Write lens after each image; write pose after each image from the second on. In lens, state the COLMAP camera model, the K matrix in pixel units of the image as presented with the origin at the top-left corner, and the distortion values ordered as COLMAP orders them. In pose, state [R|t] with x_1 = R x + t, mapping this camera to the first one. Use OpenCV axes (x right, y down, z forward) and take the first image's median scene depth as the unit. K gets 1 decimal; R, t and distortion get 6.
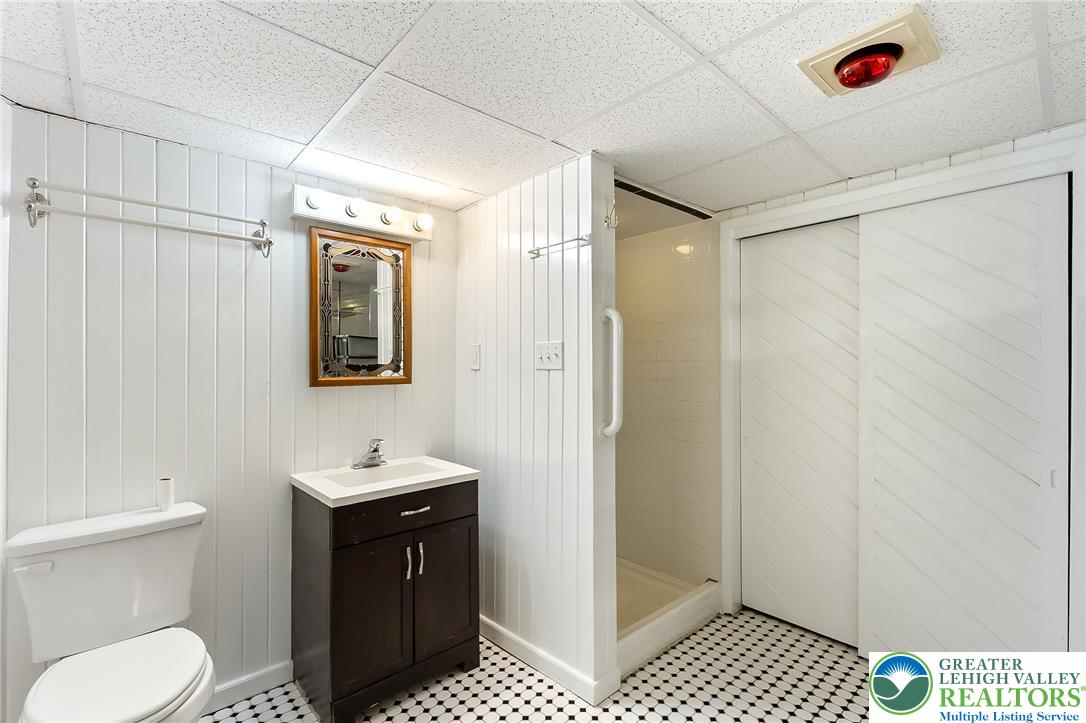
lens RADIAL K [[487.0, 0, 542.0], [0, 487.0, 362.2], [0, 0, 1]] dist [-0.000104, 0.000210]
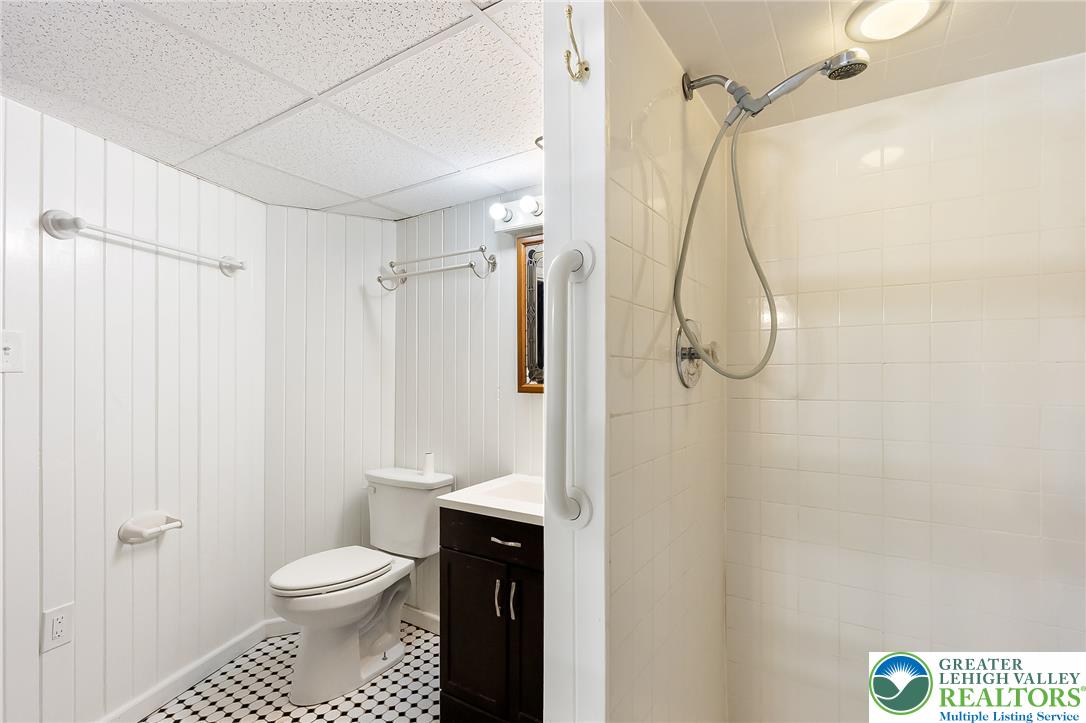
lens RADIAL K [[487.0, 0, 542.4], [0, 487.0, 367.5], [0, 0, 1]] dist [-0.000104, 0.000210]
pose [[0.273066, -0.008521, -0.961958, 0.570066], [0.000705, 0.999962, -0.008658, 0.006882], [0.961995, 0.001686, 0.273061, 0.809937]]
